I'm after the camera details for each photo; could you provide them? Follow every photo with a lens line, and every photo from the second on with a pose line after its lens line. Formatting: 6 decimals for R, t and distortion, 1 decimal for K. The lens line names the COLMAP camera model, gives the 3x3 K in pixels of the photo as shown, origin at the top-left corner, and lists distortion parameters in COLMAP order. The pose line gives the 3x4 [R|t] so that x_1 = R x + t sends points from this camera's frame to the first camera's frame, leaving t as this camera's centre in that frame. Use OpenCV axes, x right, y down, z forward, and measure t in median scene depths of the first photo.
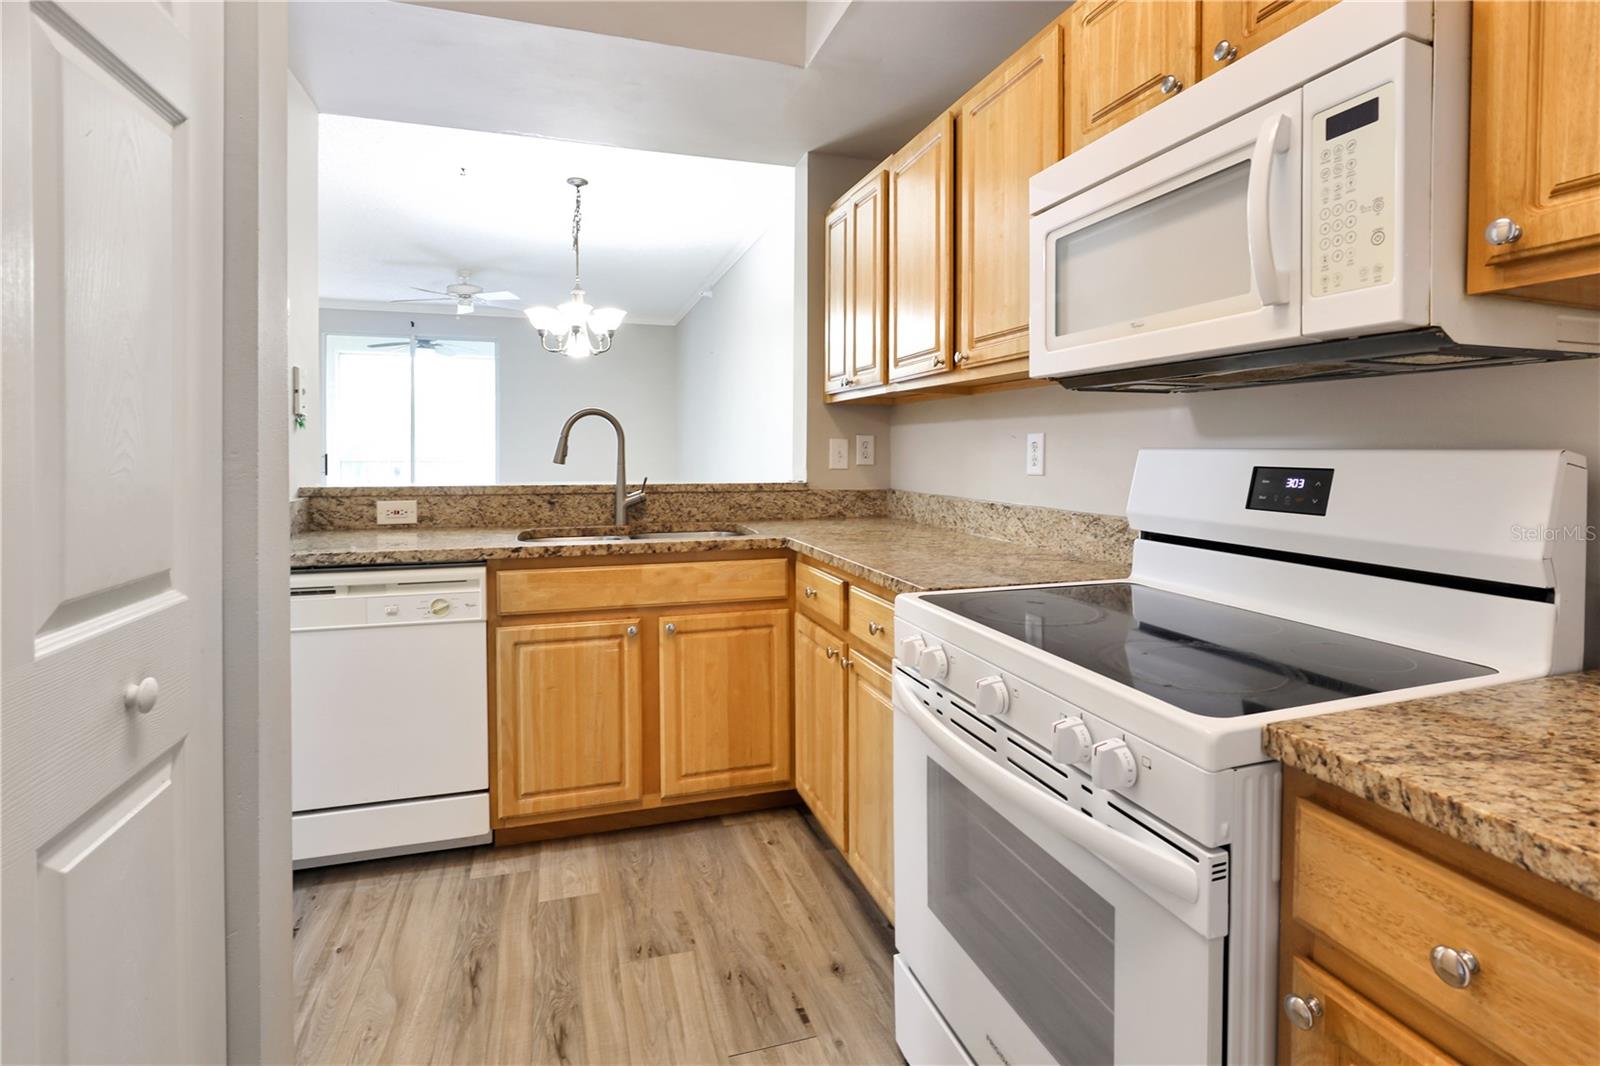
lens RADIAL K [[774.4, 0, 808.9], [0, 774.4, 452.3], [0, 0, 1]] dist [-0.045187, -0.000482]
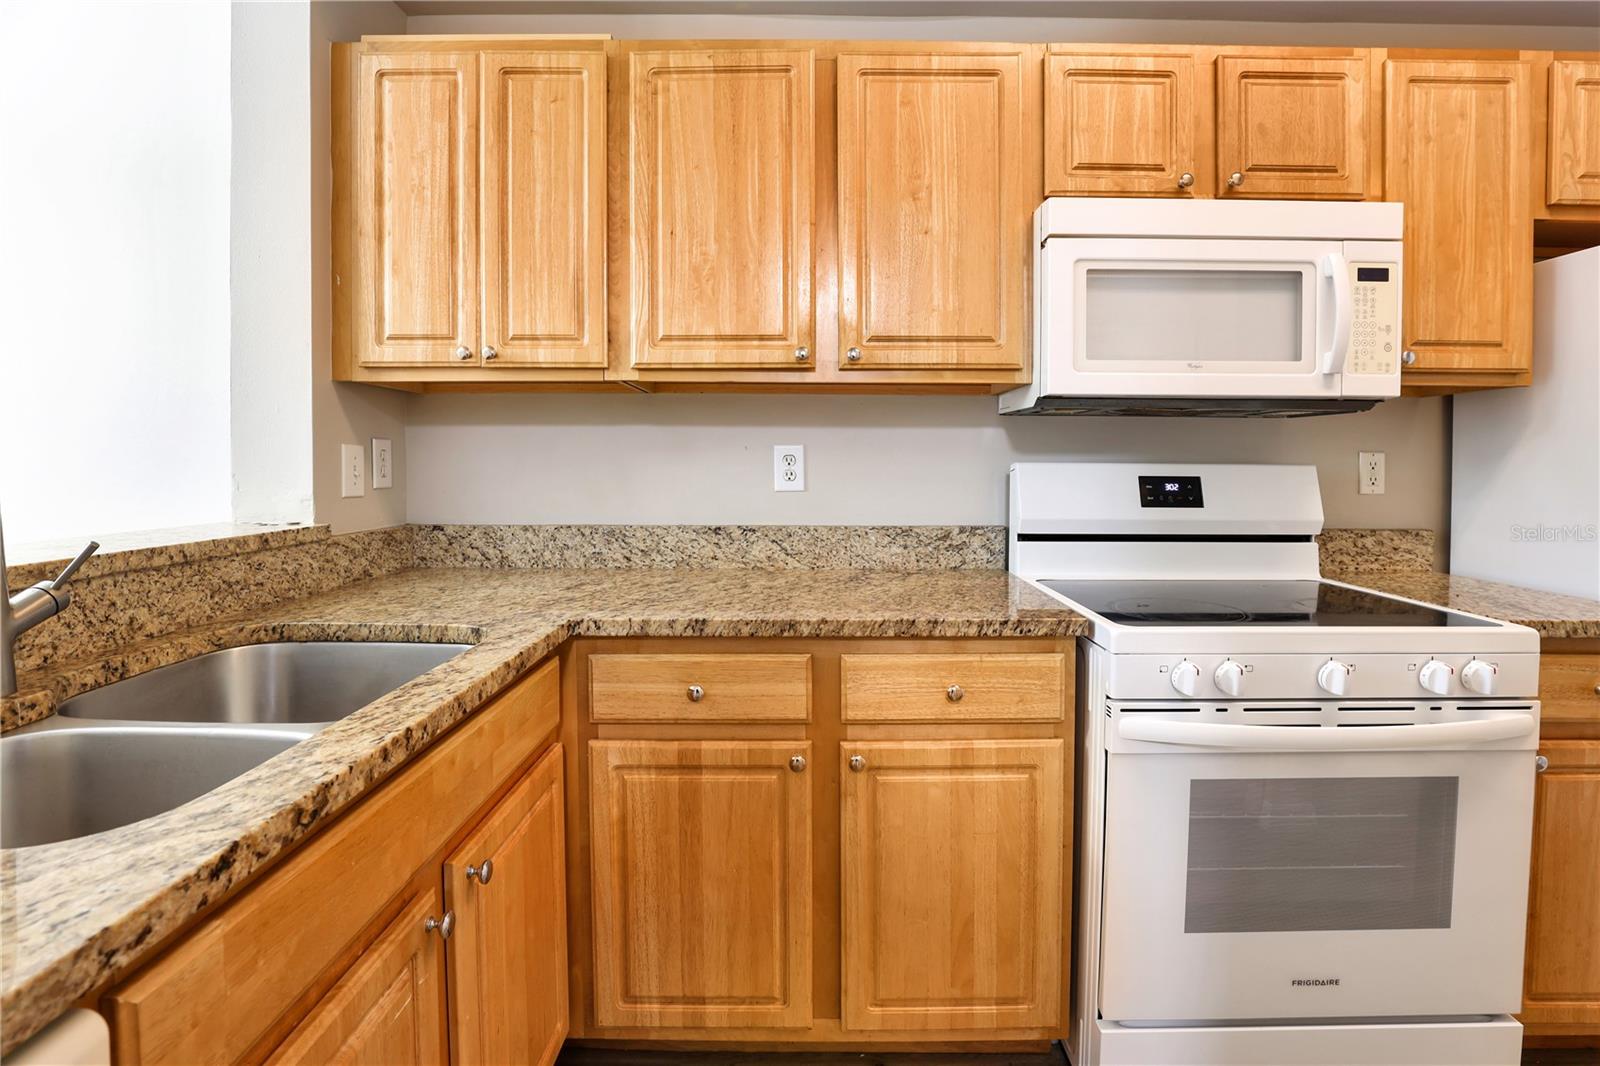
lens RADIAL K [[733.9, 0, 802.8], [0, 733.9, 474.0], [0, 0, 1]] dist [-0.027241, 0.000695]
pose [[0.304665, -0.020245, 0.952244, -0.730551], [0.001111, 0.999781, 0.020900, -0.012013], [-0.952459, -0.005310, 0.304621, 1.006039]]
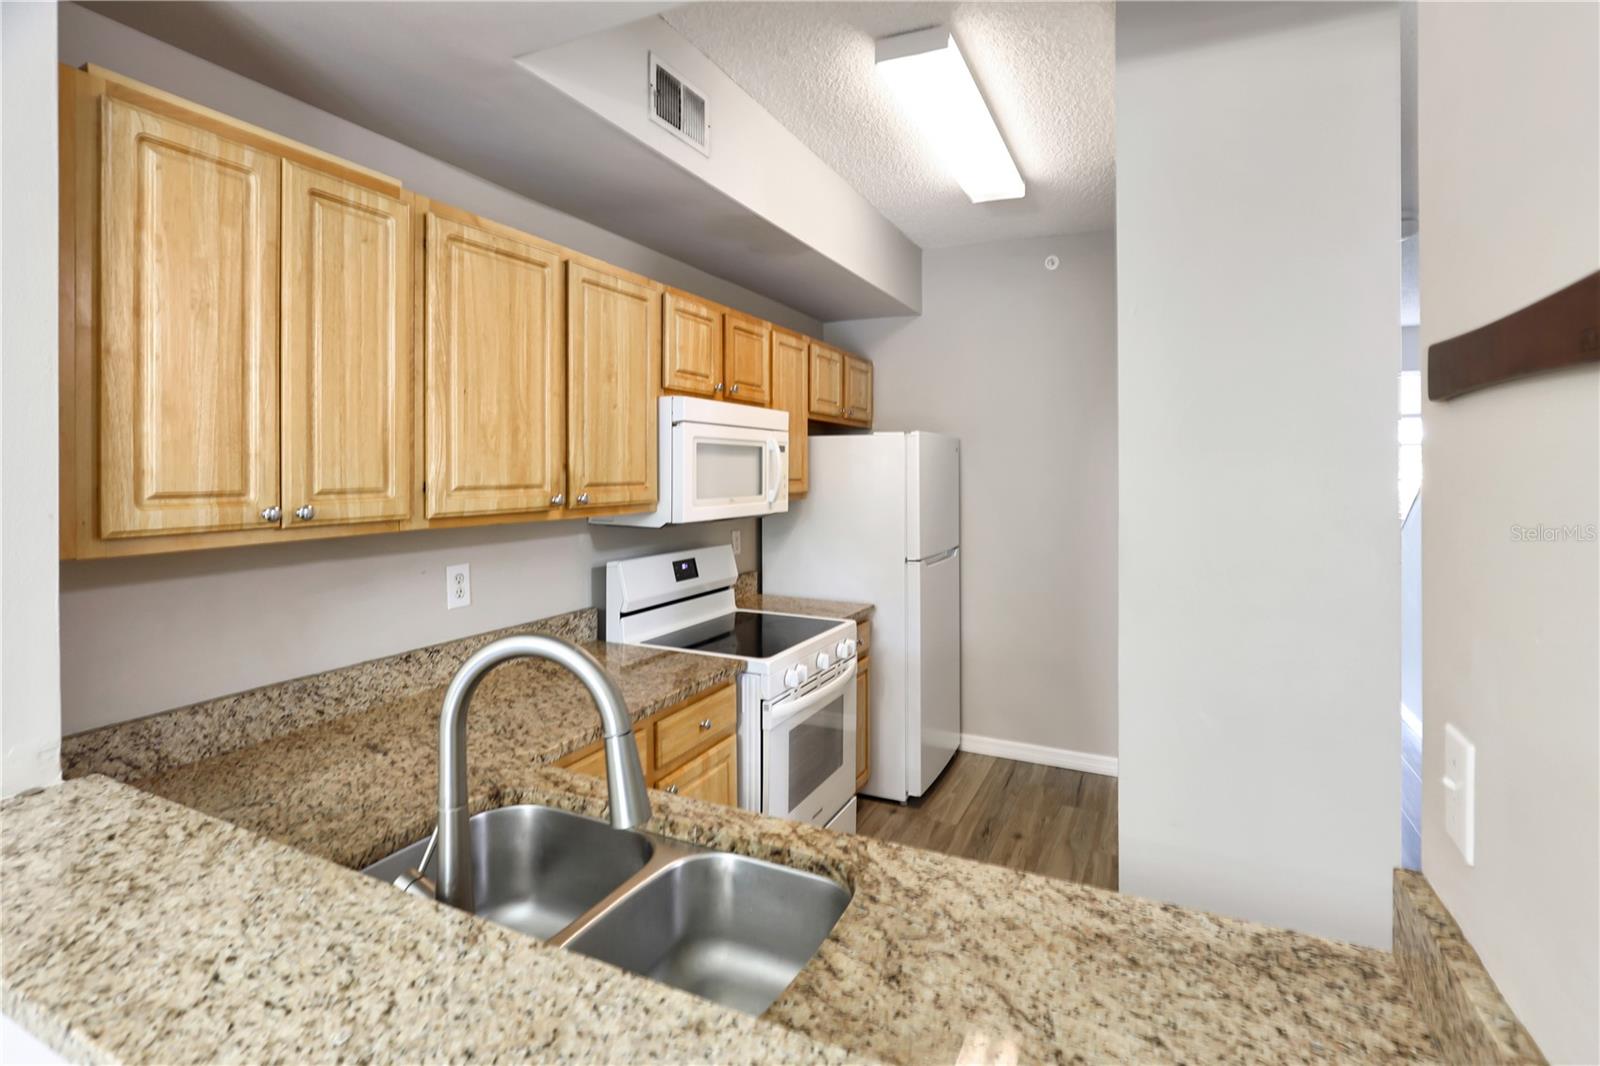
lens RADIAL K [[765.6, 0, 797.2], [0, 765.6, 466.2], [0, 0, 1]] dist [-0.001127, -0.000782]
pose [[-0.723949, -0.001805, 0.689851, -0.965670], [-0.002393, 0.999997, 0.000104, -0.211892], [-0.689849, -0.001576, -0.723952, 1.964971]]
